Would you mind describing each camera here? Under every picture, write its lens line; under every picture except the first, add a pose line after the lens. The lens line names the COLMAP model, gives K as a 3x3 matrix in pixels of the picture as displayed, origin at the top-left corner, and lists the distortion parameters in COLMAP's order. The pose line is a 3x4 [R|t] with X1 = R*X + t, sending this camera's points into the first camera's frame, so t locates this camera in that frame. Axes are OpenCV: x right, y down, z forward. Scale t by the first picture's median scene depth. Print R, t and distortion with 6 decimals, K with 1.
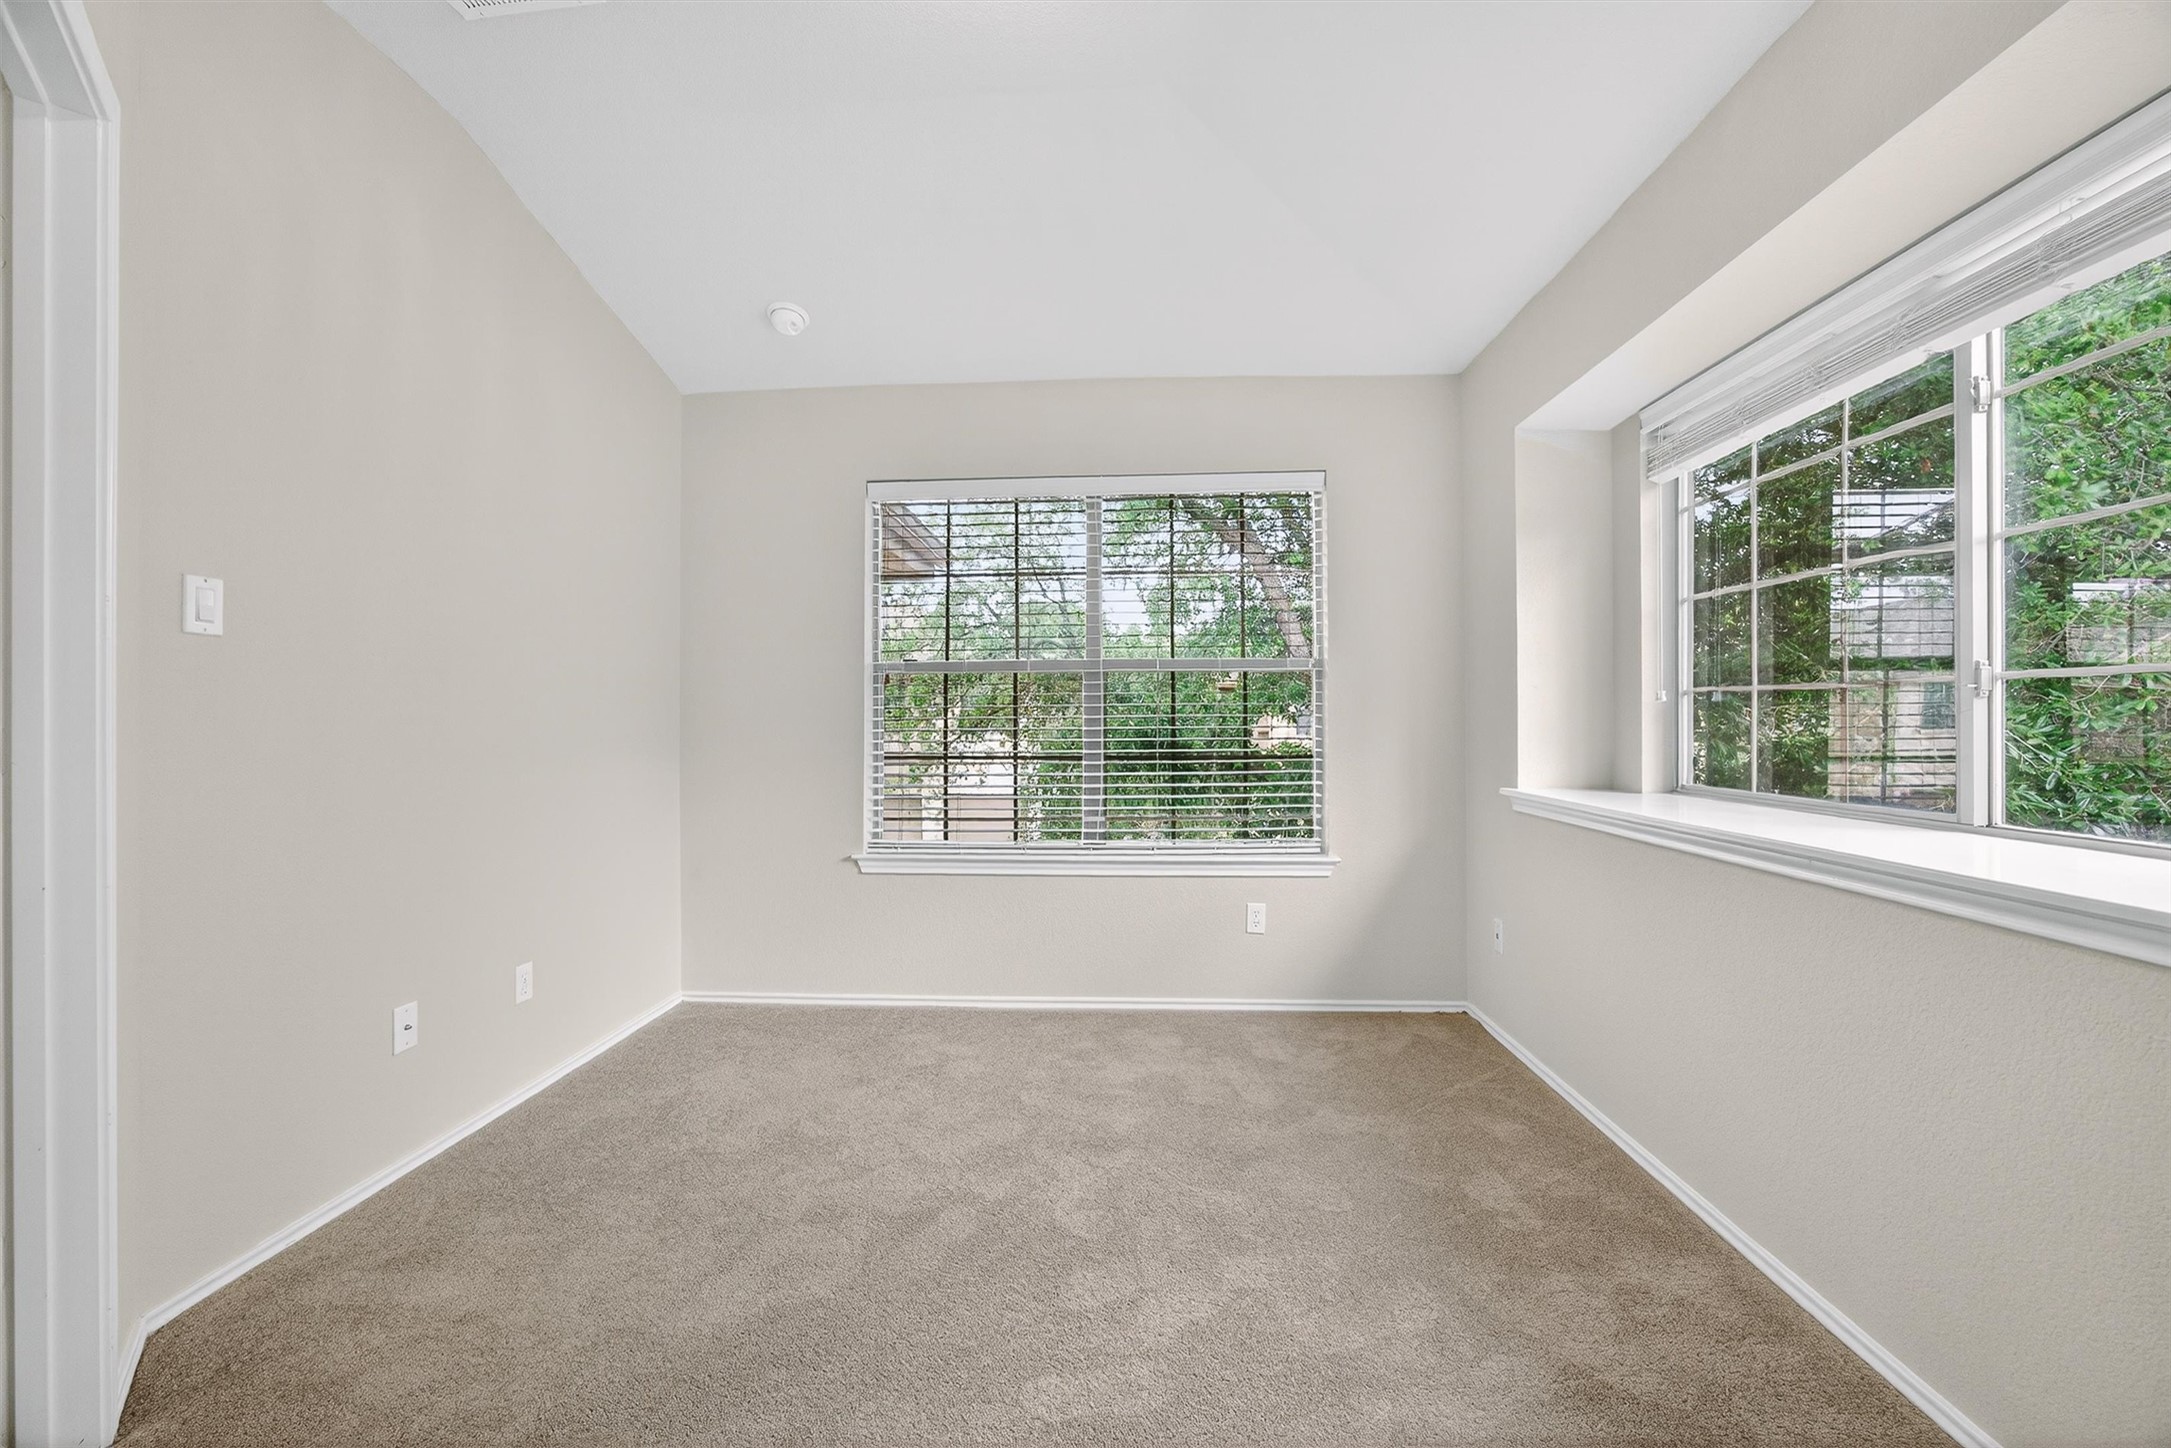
lens RADIAL K [[852.8, 0, 1100.4], [0, 852.8, 737.7], [0, 0, 1]] dist [-0.037489, 0.018489]
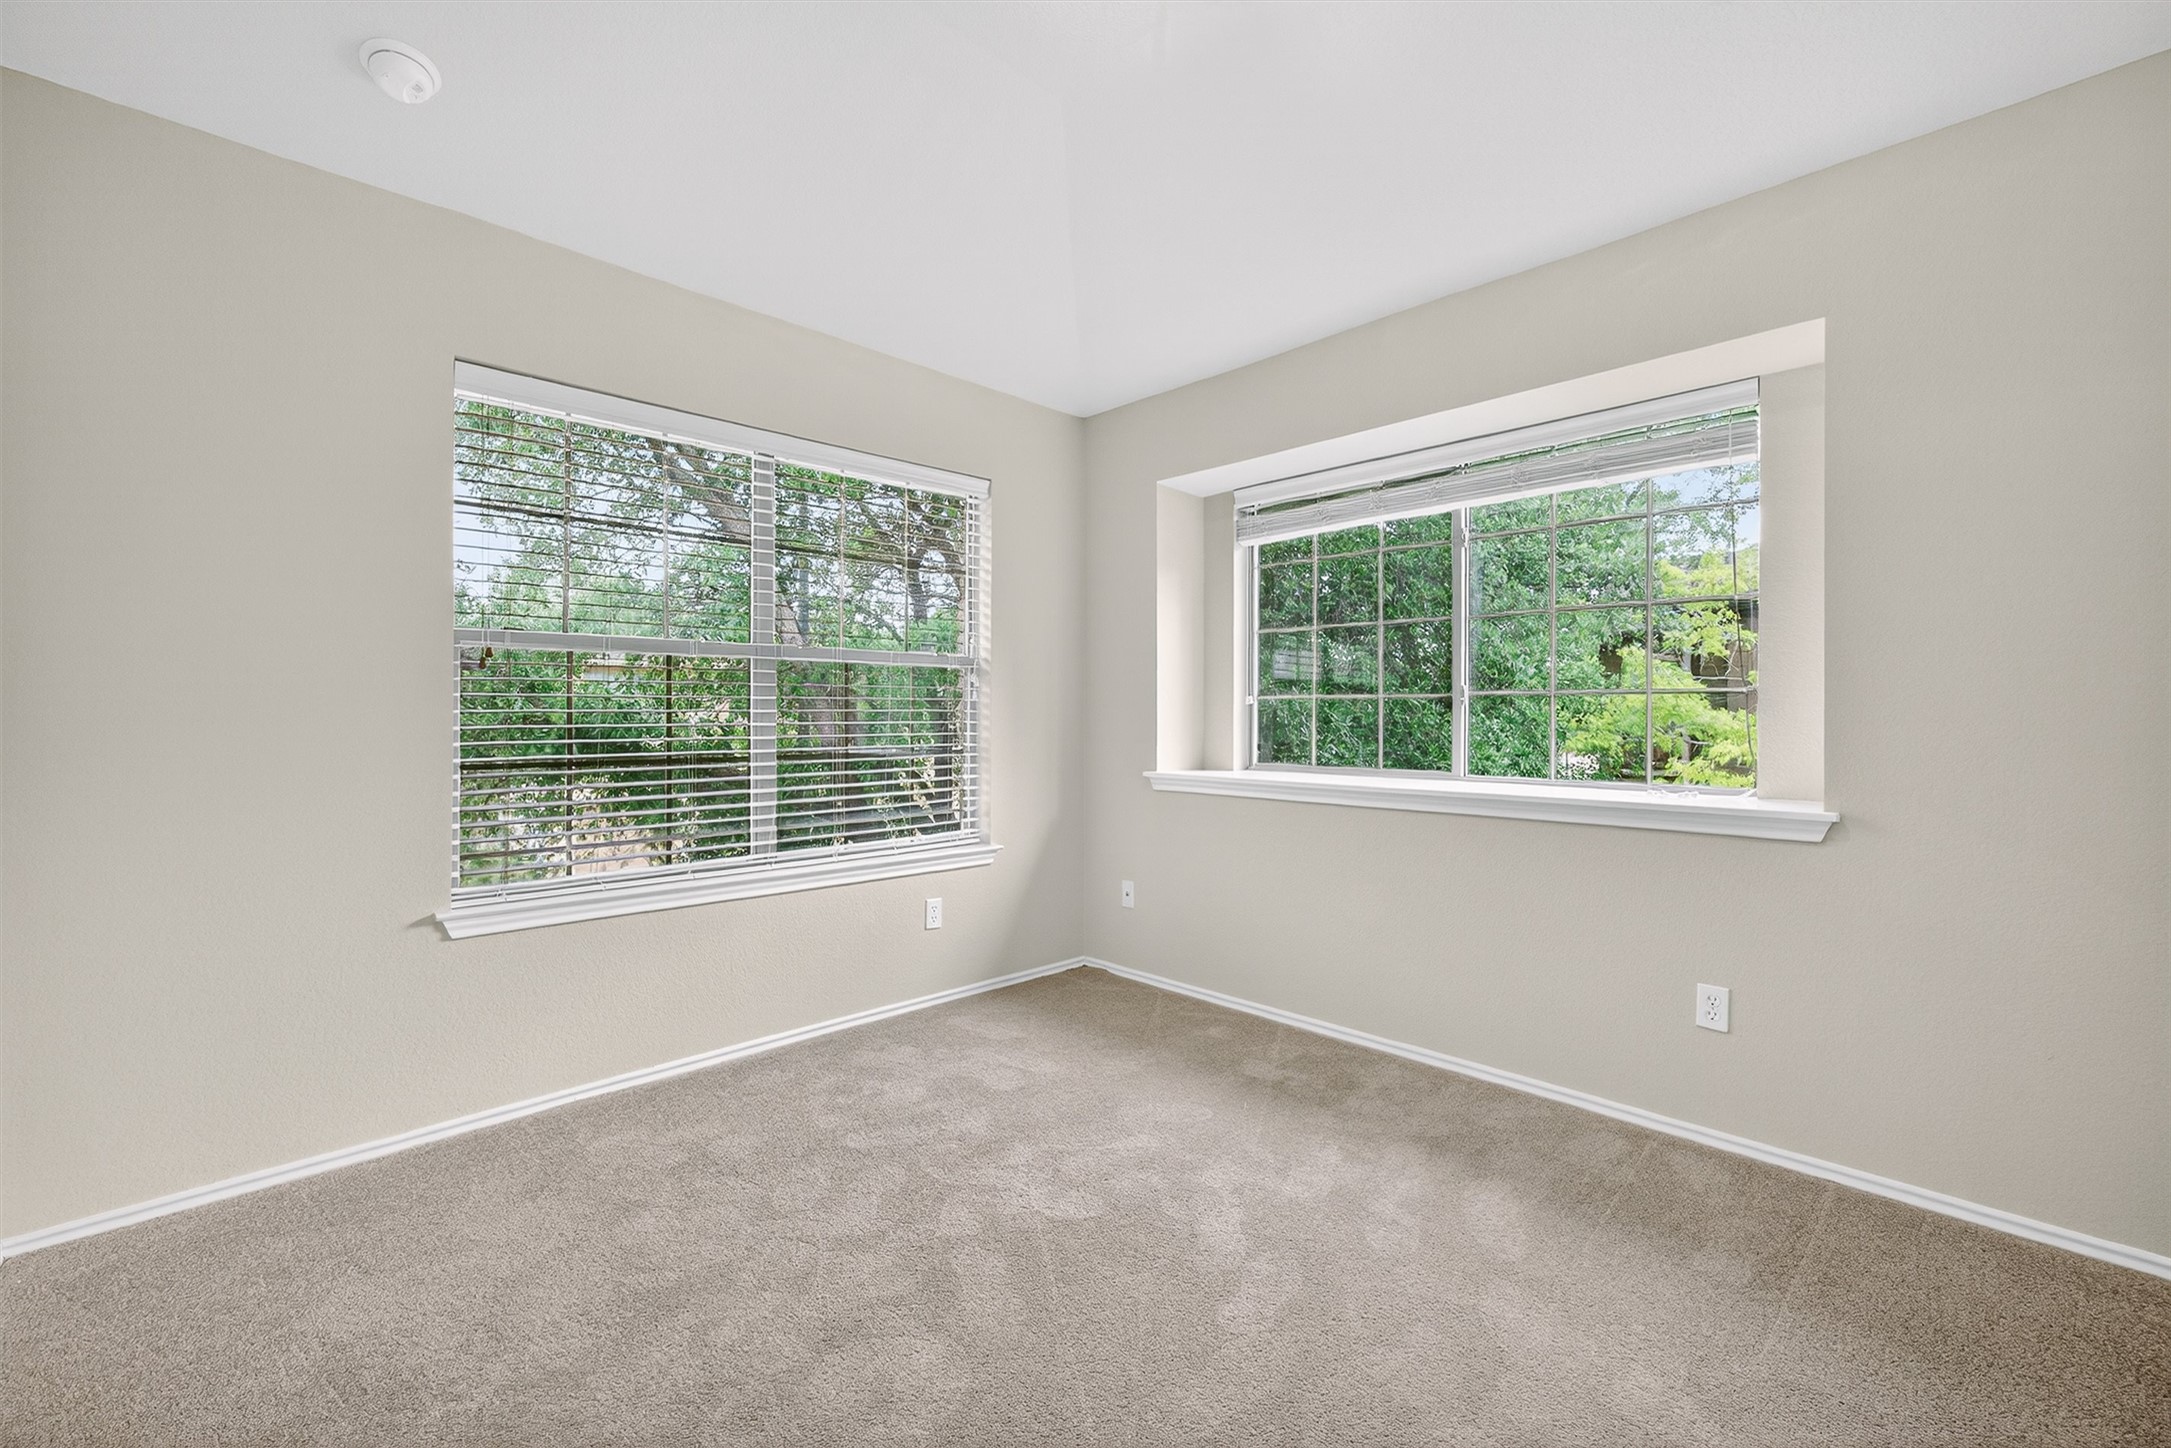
lens RADIAL K [[884.6, 0, 1097.5], [0, 884.6, 746.1], [0, 0, 1]] dist [-0.042654, 0.020570]
pose [[0.670274, -0.018279, 0.741888, -0.538324], [0.011611, 0.999833, 0.014144, 0.003072], [-0.742022, -0.000867, 0.670374, 0.190527]]
